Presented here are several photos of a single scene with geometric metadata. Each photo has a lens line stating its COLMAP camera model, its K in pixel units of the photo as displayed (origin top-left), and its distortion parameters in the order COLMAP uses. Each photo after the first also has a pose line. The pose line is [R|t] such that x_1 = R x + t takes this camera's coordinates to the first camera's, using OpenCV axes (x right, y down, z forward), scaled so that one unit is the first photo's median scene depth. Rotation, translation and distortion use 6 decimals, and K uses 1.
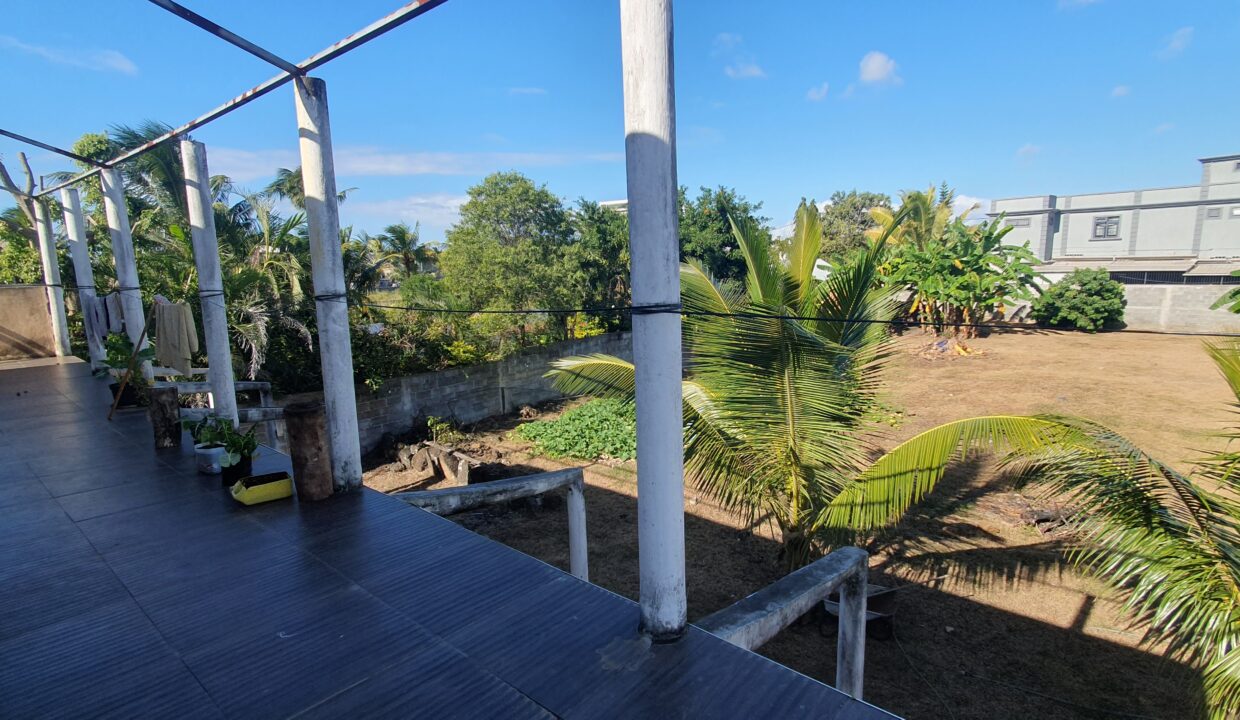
lens RADIAL K [[607.0, 0, 636.0], [0, 607.0, 364.6], [0, 0, 1]] dist [0.005214, 0.000881]
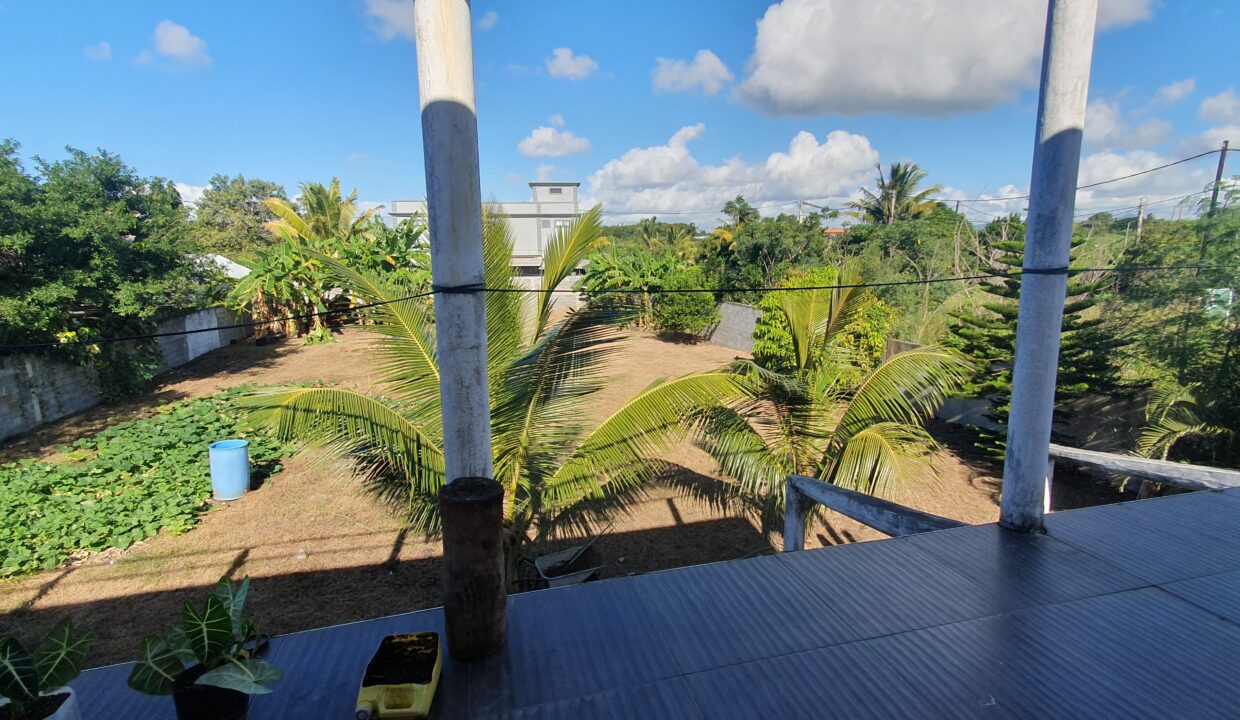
lens RADIAL K [[607.0, 0, 636.0], [0, 607.0, 364.6], [0, 0, 1]] dist [0.005214, 0.000881]
pose [[0.576816, -0.136045, 0.805465, -0.085196], [0.132991, 0.988519, 0.071725, -0.006120], [-0.805975, 0.065748, 0.588287, 0.057073]]
